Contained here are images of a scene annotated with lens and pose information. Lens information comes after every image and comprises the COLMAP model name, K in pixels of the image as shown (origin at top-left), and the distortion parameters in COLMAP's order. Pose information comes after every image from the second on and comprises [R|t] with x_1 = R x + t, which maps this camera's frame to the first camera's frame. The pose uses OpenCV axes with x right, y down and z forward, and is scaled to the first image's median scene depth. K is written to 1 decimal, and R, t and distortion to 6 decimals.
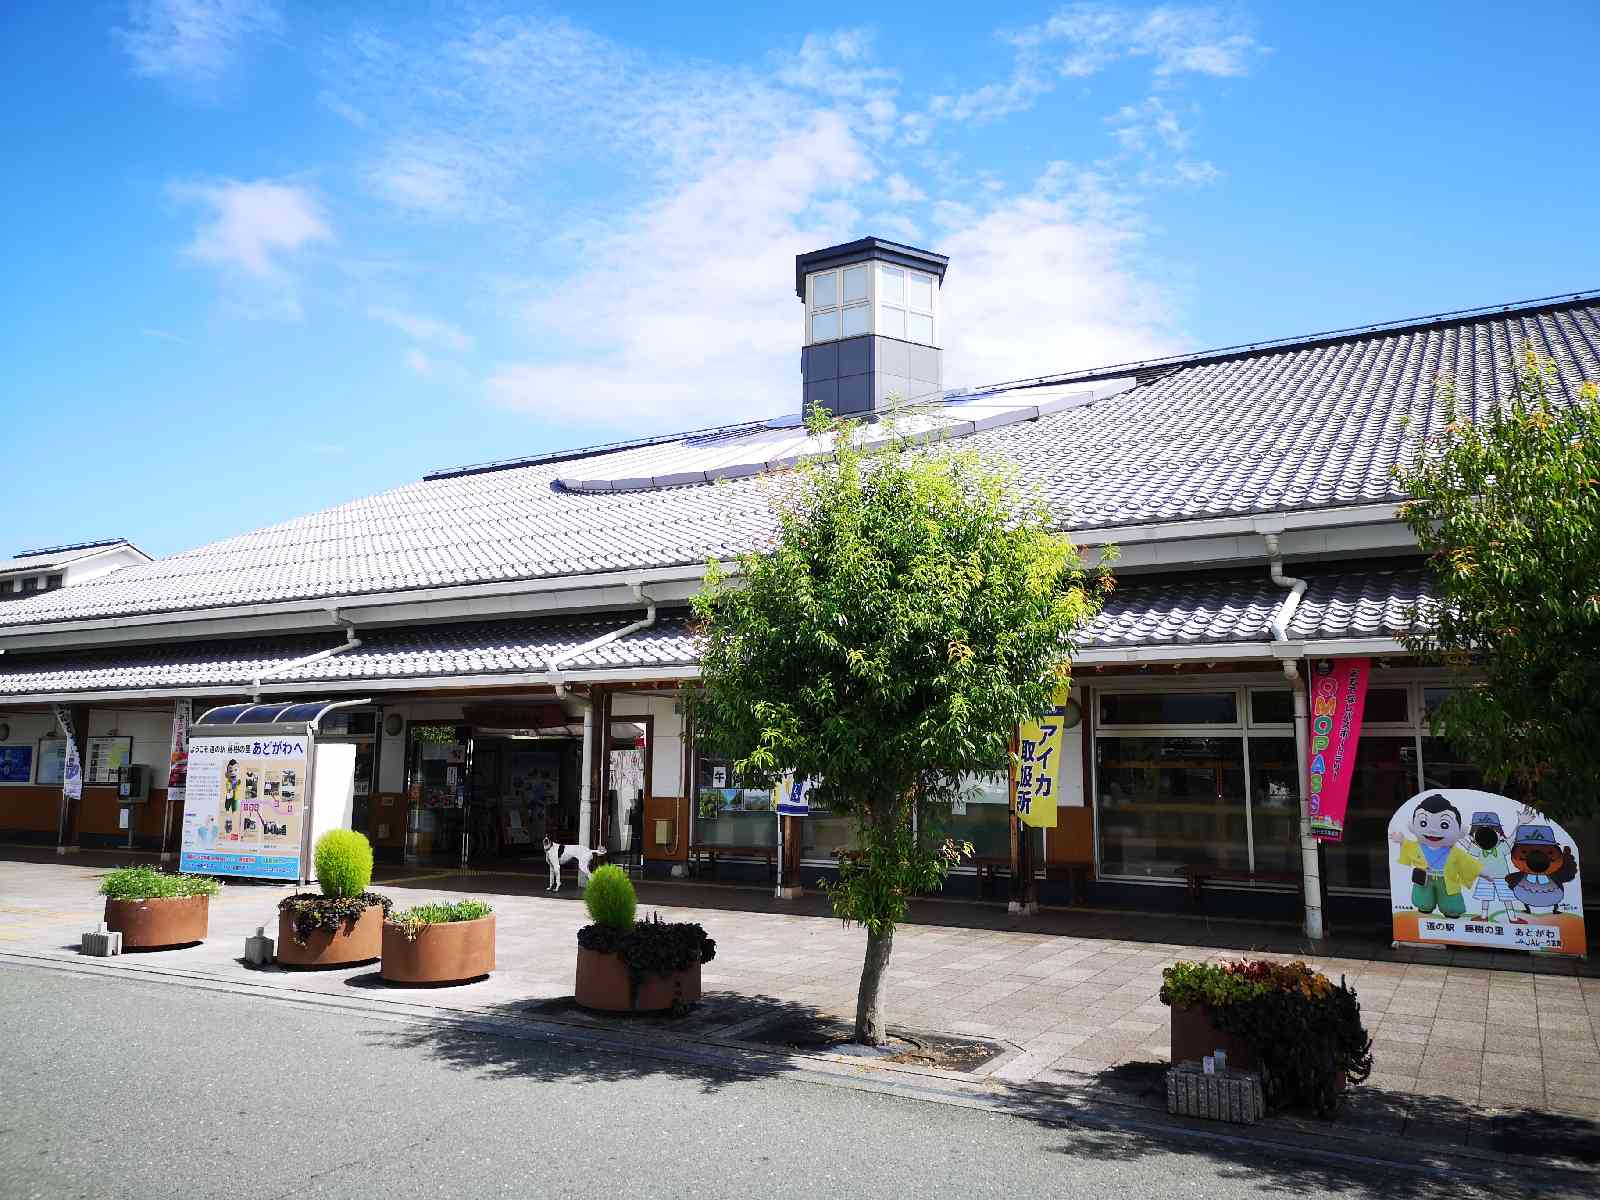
lens RADIAL K [[1164.0, 0, 800.0], [0, 1164.0, 600.0], [0, 0, 1]] dist [0.024965, 0.000912]
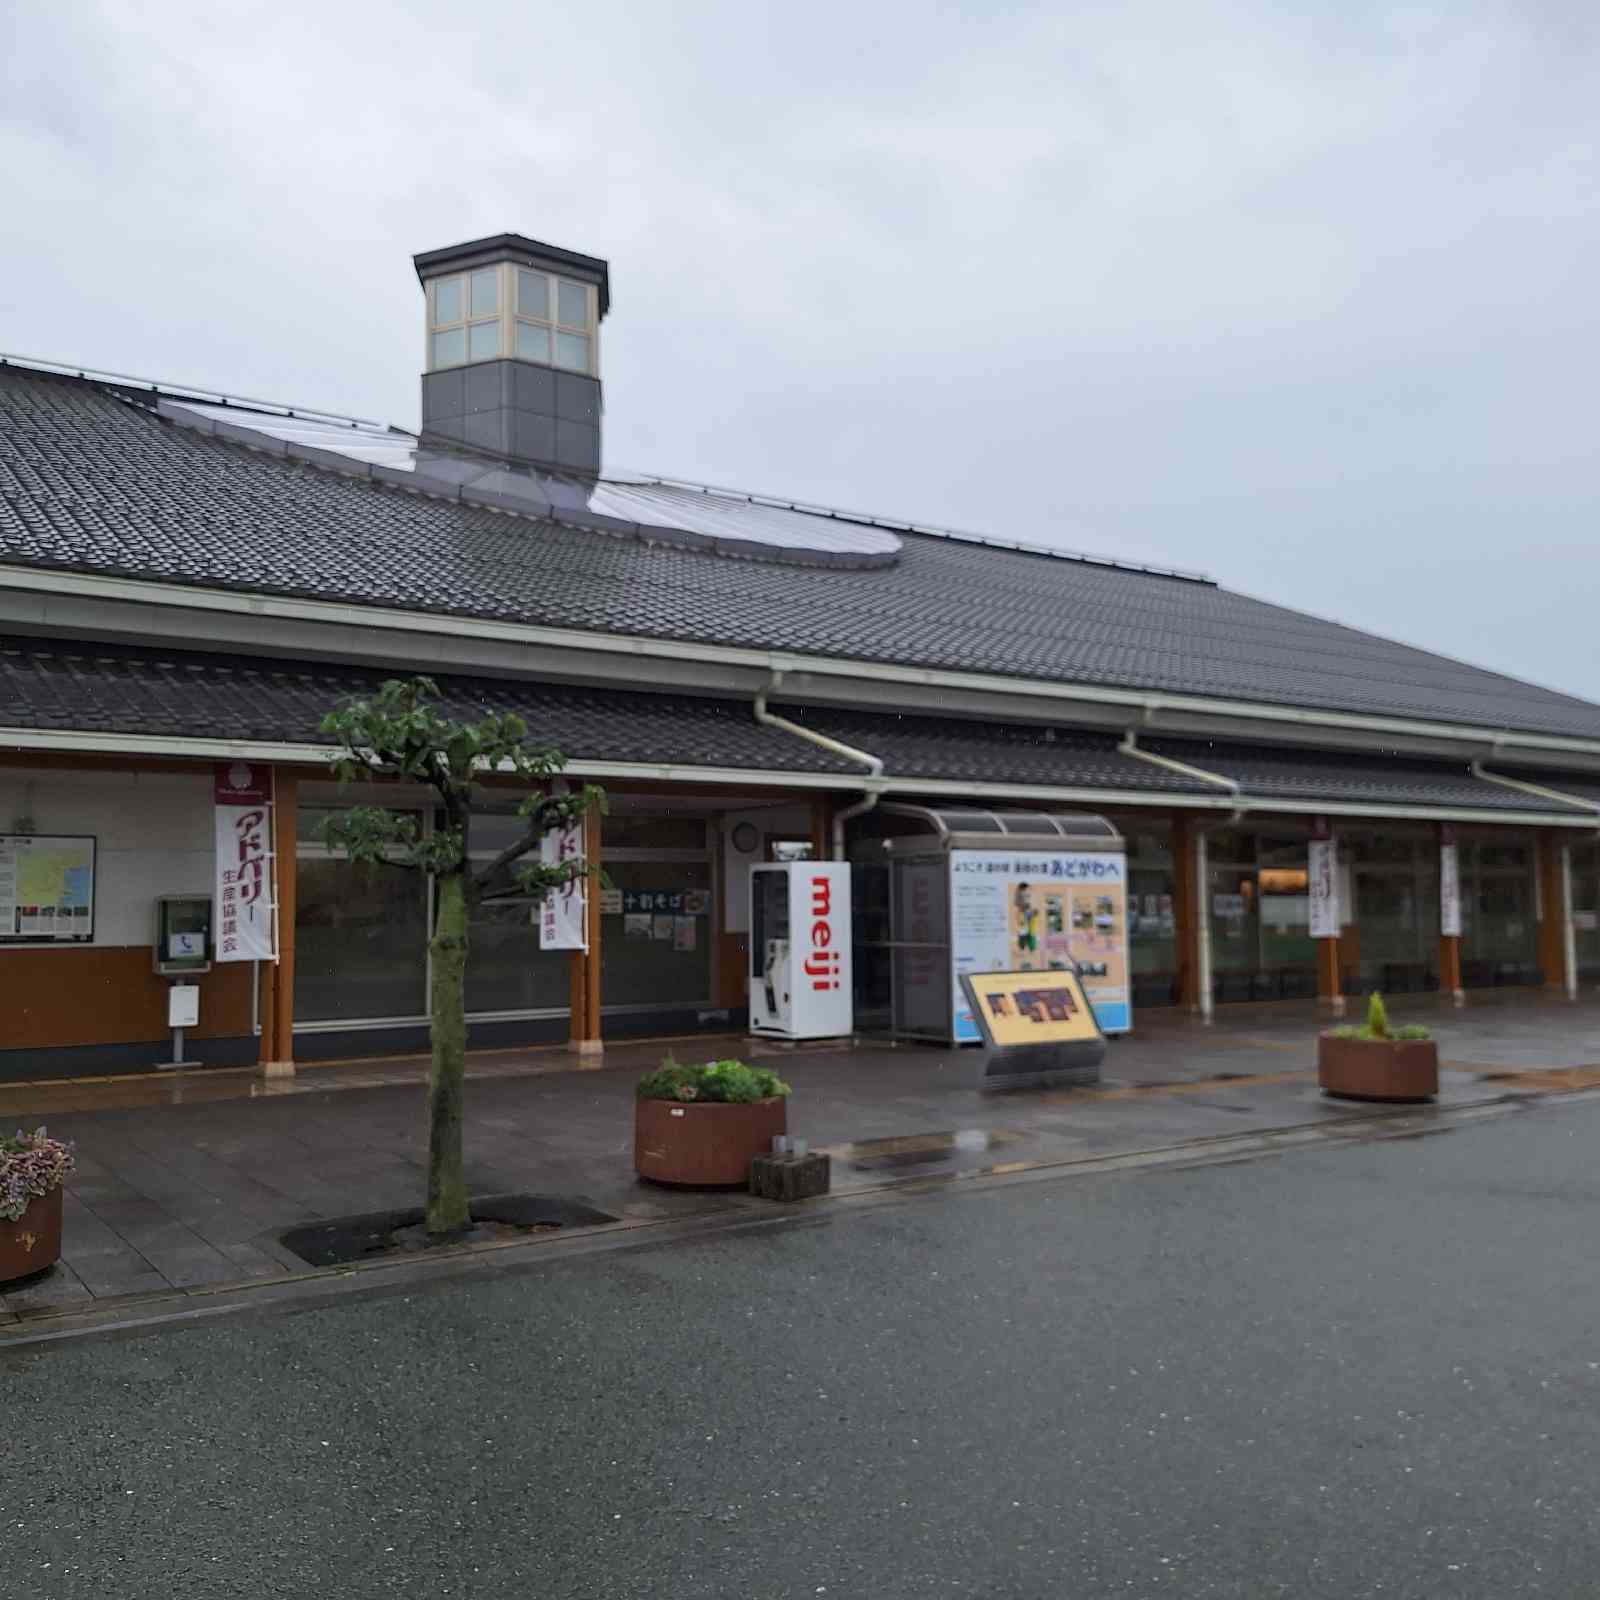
lens RADIAL K [[1444.6, 0, 709.4], [0, 1444.6, 801.8], [0, 0, 1]] dist [0.077289, -0.002756]
pose [[0.481674, 0.061440, 0.874194, -1.387235], [-0.113541, 0.993507, -0.007266, 0.115126], [-0.868964, -0.095758, 0.485522, 0.733549]]
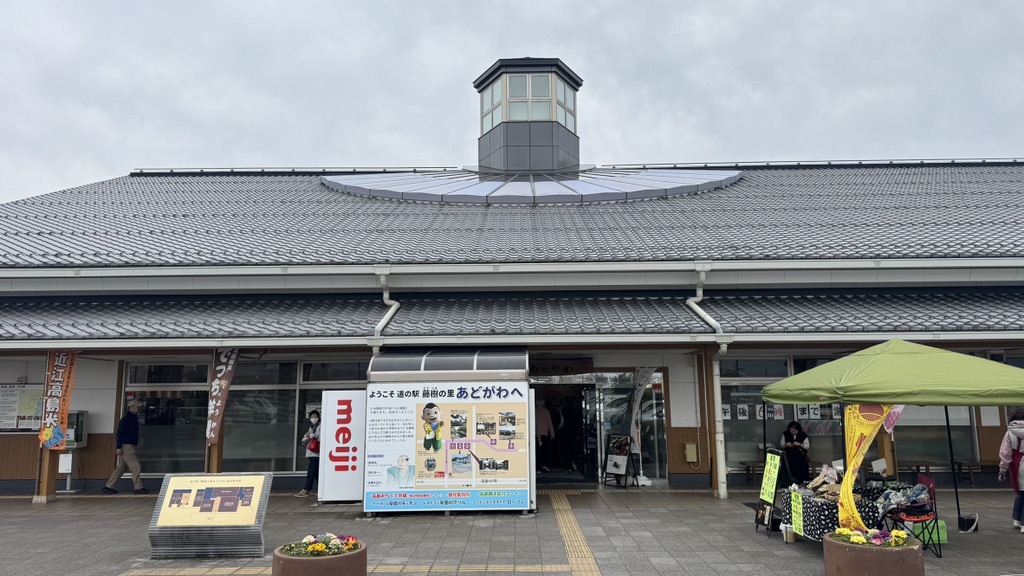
lens RADIAL K [[691.8, 0, 512.0], [0, 691.8, 288.0], [0, 0, 1]] dist [0.091712, -0.000058]
pose [[0.878917, 0.063154, 0.472775, -0.734588], [-0.054055, 0.997998, -0.032821, 0.045242], [-0.473901, 0.003291, 0.880572, 0.387223]]
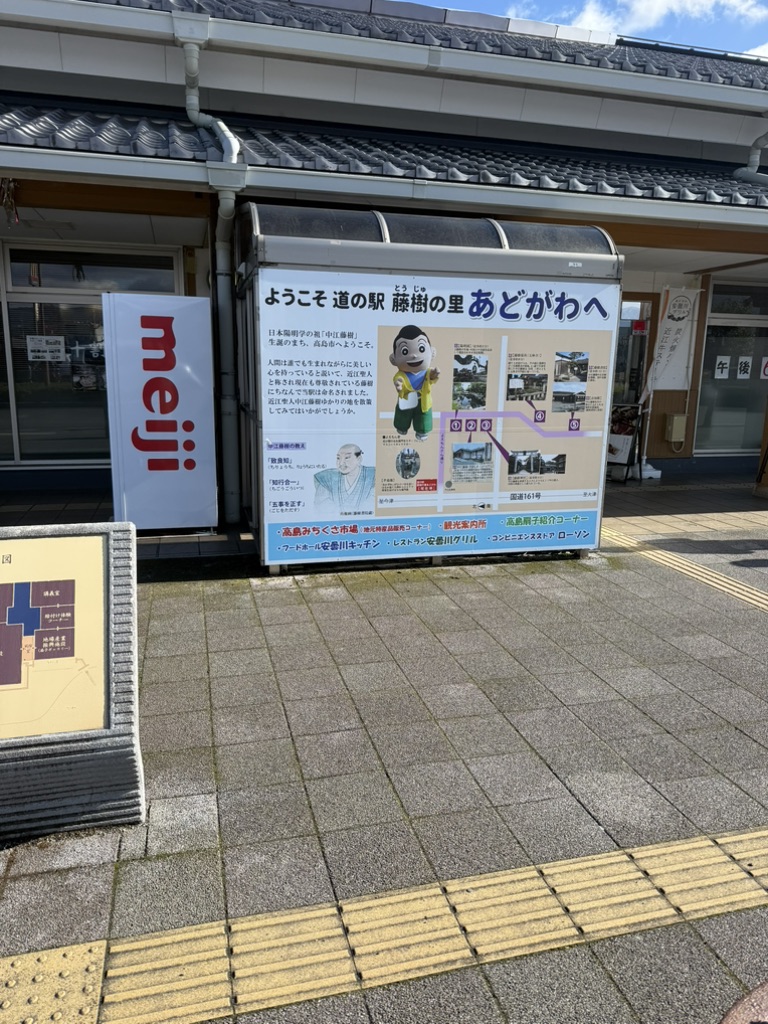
lens RADIAL K [[710.8, 0, 384.0], [0, 710.8, 512.0], [0, 0, 1]] dist [0.171594, -0.349840]
pose [[0.727588, -0.131294, 0.673333, -0.696539], [-0.108756, 0.947026, 0.302180, 0.121281], [-0.677339, -0.293092, 0.674766, 0.792935]]
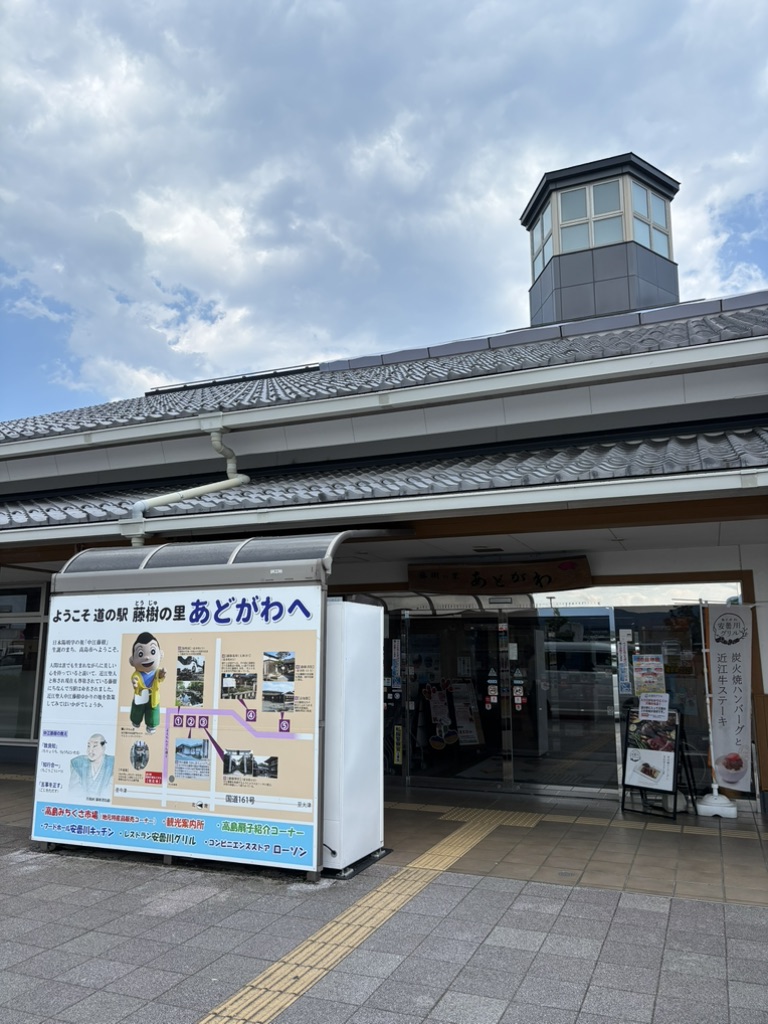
lens RADIAL K [[769.1, 0, 384.0], [0, 769.1, 512.0], [0, 0, 1]] dist [0.000097, 0.004557]
pose [[0.993611, 0.019202, 0.111215, -0.414777], [-0.013351, 0.998499, -0.053117, 0.097392], [-0.112068, 0.051293, 0.992376, 0.626508]]
